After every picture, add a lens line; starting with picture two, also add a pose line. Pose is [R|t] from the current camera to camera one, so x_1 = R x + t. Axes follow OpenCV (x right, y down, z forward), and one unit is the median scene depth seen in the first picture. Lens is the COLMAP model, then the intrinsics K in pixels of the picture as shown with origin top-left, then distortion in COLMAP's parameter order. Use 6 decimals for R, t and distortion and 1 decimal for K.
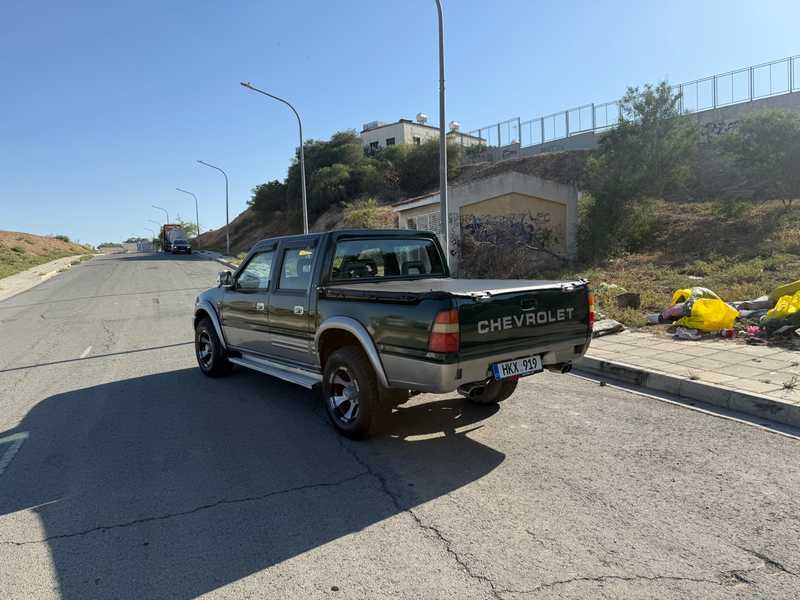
lens RADIAL K [[562.0, 0, 403.4], [0, 562.0, 301.9], [0, 0, 1]] dist [0.118133, -0.176320]
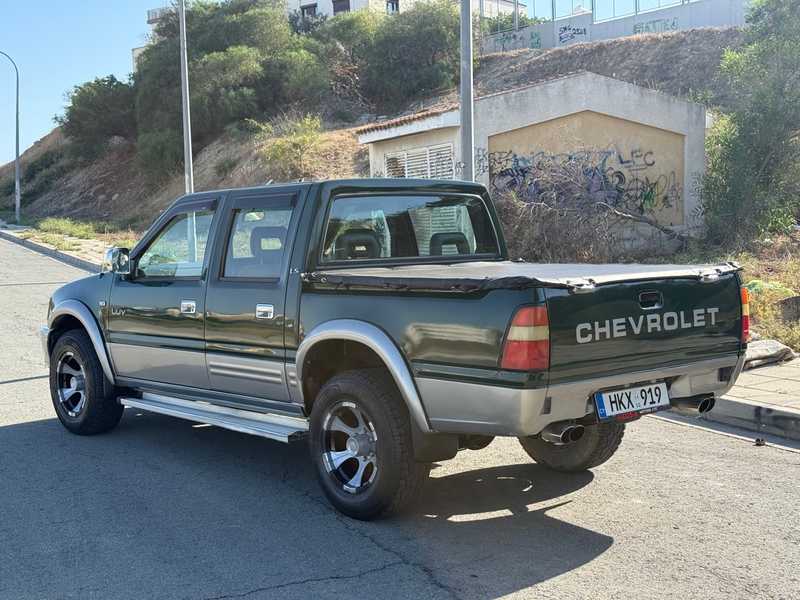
lens RADIAL K [[1122.9, 0, 421.2], [0, 1122.9, 300.1], [0, 0, 1]] dist [0.107154, 0.028199]
pose [[0.998388, 0.006145, 0.056425, -0.096280], [-0.005091, 0.999810, -0.018799, 0.026256], [-0.056530, 0.018481, 0.998230, -0.226107]]
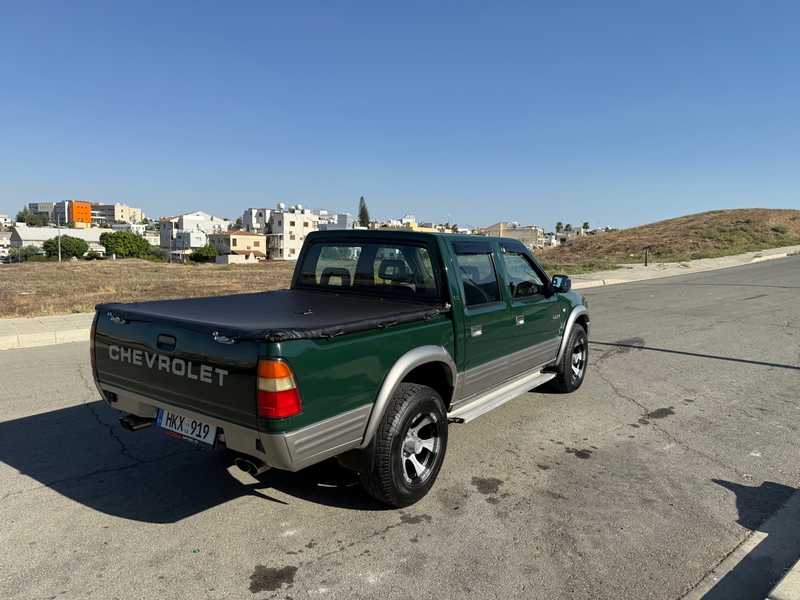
lens RADIAL K [[567.2, 0, 400.0], [0, 567.2, 300.0], [0, 0, 1]] dist [0.069263, -0.117954]
pose [[0.279878, 0.143691, -0.949221, 0.889315], [-0.109406, 0.987068, 0.117162, -0.152030], [0.953781, 0.071060, 0.291979, 0.948748]]
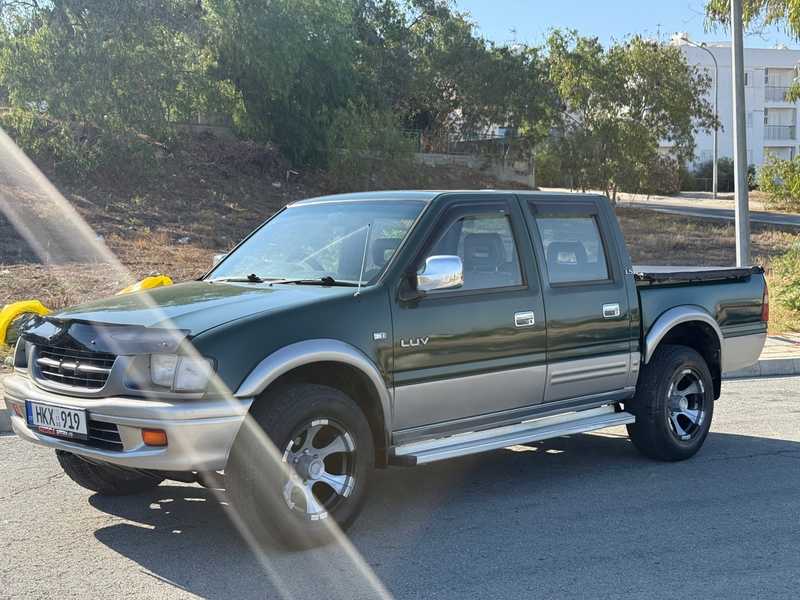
lens RADIAL K [[1129.0, 0, 400.0], [0, 1129.0, 300.0], [0, 0, 1]] dist [0.101103, 0.007397]
pose [[-0.097216, -0.018885, 0.995084, -1.627277], [0.095992, 0.994981, 0.028261, -0.064980], [-0.990623, 0.098267, -0.094915, 1.512255]]
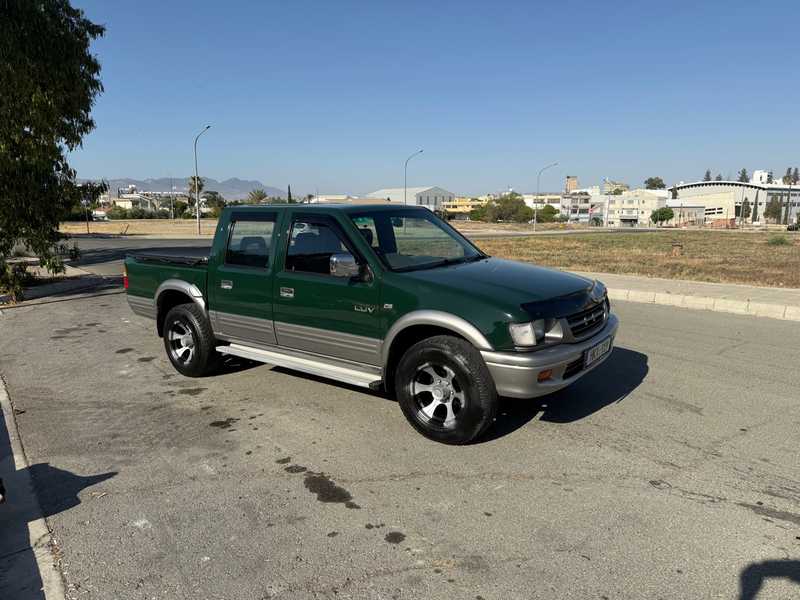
lens RADIAL K [[567.2, 0, 400.0], [0, 567.2, 300.0], [0, 0, 1]] dist [0.069263, -0.117954]
pose [[-0.970667, 0.091627, -0.222282, -0.003696], [0.031993, 0.965536, 0.258296, -0.262643], [0.238288, 0.243608, -0.940146, 2.482446]]
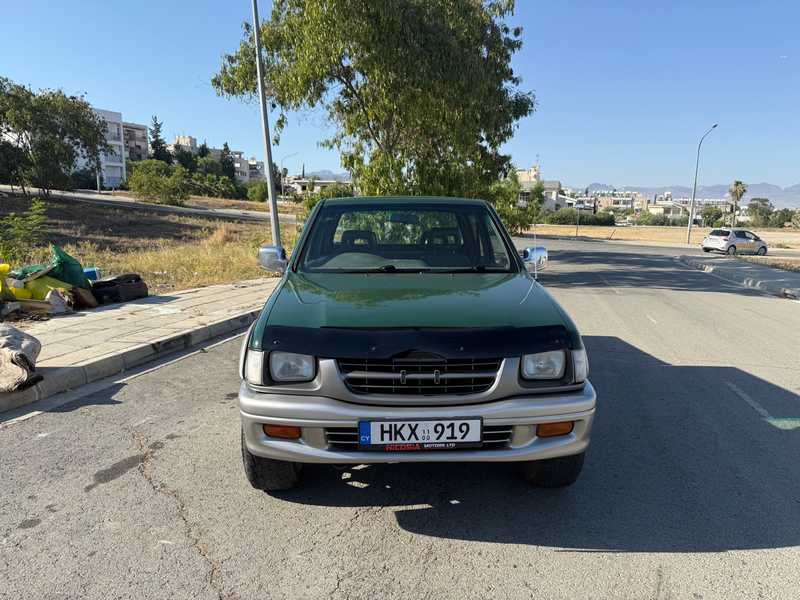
lens RADIAL K [[571.7, 0, 400.0], [0, 571.7, 300.0], [0, 0, 1]] dist [0.004940, -0.009398]
pose [[-0.792915, -0.056196, 0.606736, -0.784268], [0.078977, 0.977860, 0.193782, -0.172629], [-0.604193, 0.201571, -0.770922, 2.141629]]
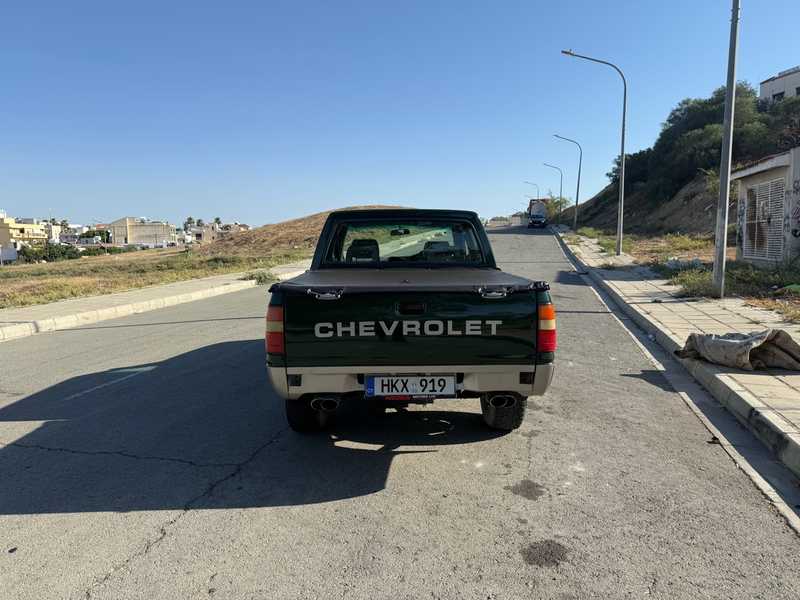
lens RADIAL K [[565.0, 0, 402.9], [0, 565.0, 293.4], [0, 0, 1]] dist [0.107121, -0.140478]
pose [[0.794612, 0.090048, -0.600402, 0.605625], [-0.071679, 0.995937, 0.054504, -0.052668], [0.602871, -0.000274, 0.797839, 0.325994]]
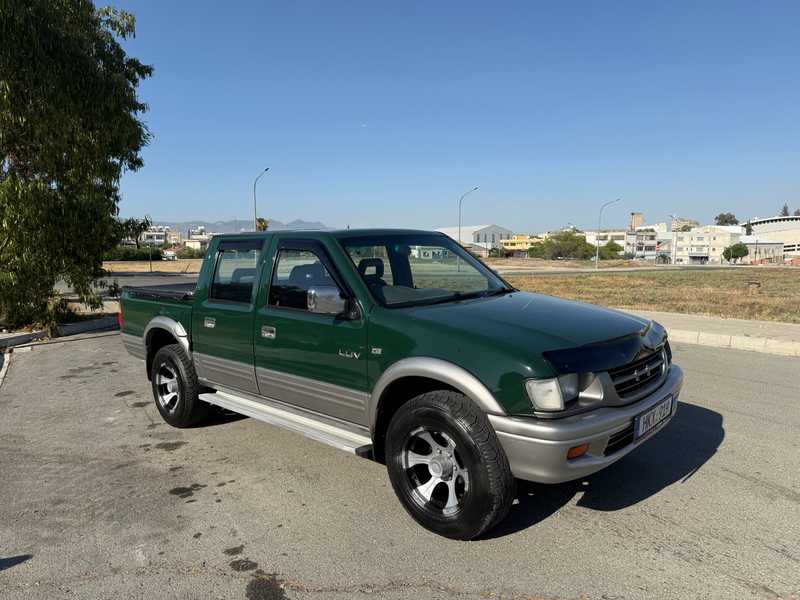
lens RADIAL K [[571.7, 0, 400.0], [0, 571.7, 300.0], [0, 0, 1]] dist [0.004940, -0.009398]
pose [[-0.989317, 0.072928, -0.126225, -0.125752], [0.048293, 0.980935, 0.188241, -0.217619], [0.137546, 0.180134, -0.973978, 2.322393]]
